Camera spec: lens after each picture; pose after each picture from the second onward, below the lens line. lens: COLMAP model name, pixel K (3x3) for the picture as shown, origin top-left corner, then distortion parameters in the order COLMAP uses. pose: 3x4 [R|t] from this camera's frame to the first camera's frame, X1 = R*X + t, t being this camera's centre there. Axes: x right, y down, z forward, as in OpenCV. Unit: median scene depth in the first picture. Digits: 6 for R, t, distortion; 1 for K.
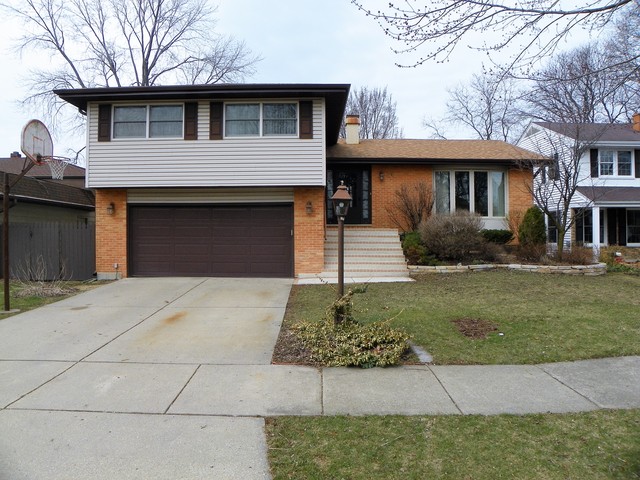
lens RADIAL K [[508.4, 0, 315.6], [0, 508.4, 240.6], [0, 0, 1]] dist [-0.114017, 0.030574]
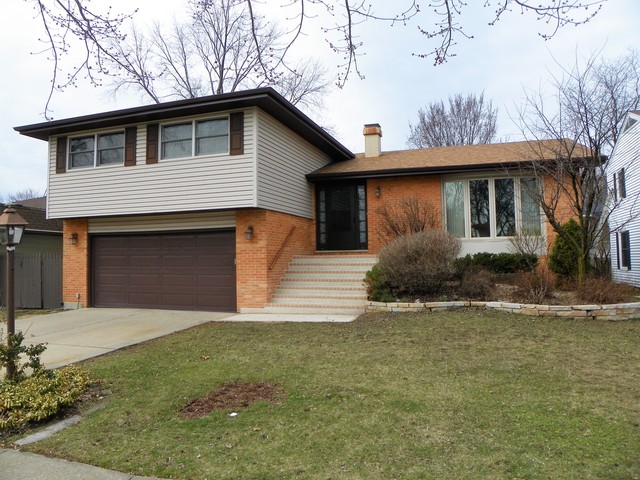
lens RADIAL K [[508.4, 0, 320.3], [0, 508.4, 236.3], [0, 0, 1]] dist [-0.114017, 0.030574]
pose [[0.944751, -0.026110, -0.326747, 0.387650], [0.008396, 0.998423, -0.055507, -0.009523], [0.327681, 0.049697, 0.943480, 0.215985]]
